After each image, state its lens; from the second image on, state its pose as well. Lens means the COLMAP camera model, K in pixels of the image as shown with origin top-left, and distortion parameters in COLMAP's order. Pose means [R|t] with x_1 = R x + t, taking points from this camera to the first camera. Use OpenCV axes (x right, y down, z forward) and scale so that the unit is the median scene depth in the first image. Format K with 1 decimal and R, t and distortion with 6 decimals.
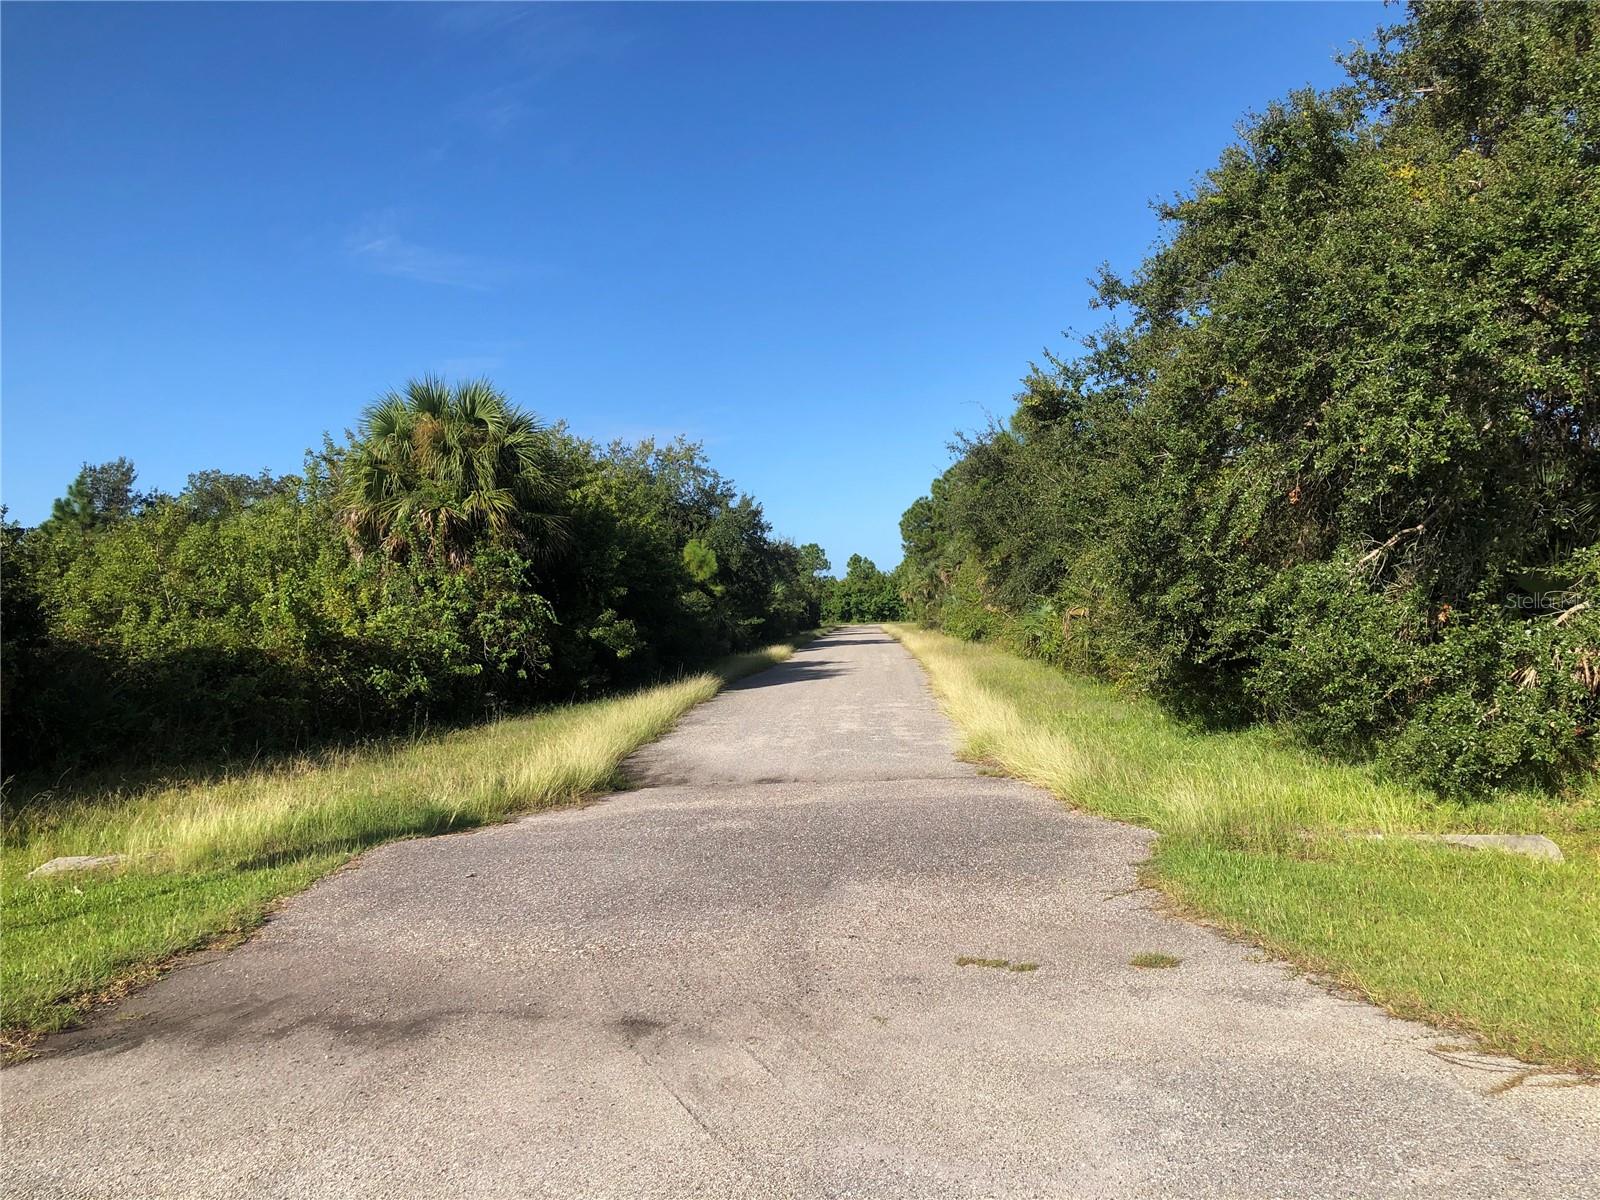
lens RADIAL K [[1273.9, 0, 800.2], [0, 1273.9, 597.0], [0, 0, 1]] dist [0.016743, -0.038181]
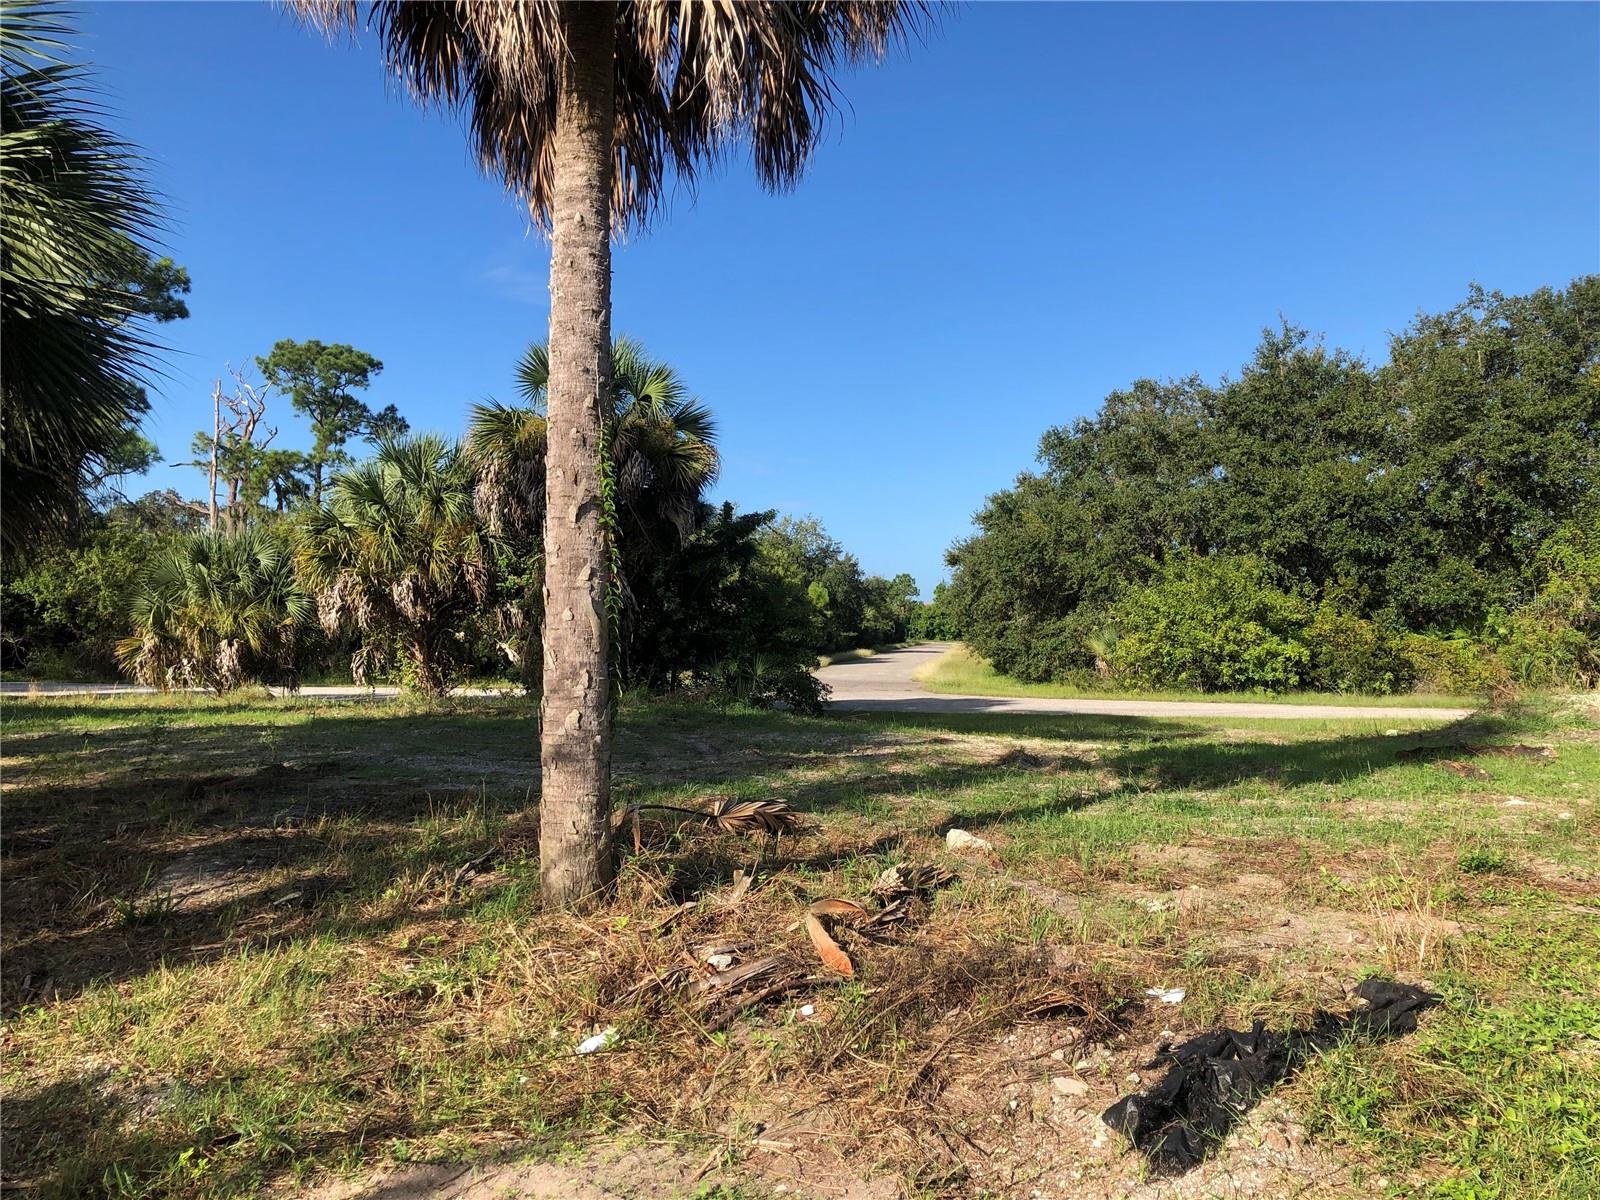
lens RADIAL K [[1273.9, 0, 800.1], [0, 1273.9, 600.5], [0, 0, 1]] dist [0.016743, -0.038181]
pose [[0.995576, 0.045287, -0.082323, 0.029094], [-0.046075, 0.998908, -0.007702, -0.006646], [0.081884, 0.011461, 0.996576, -0.554743]]
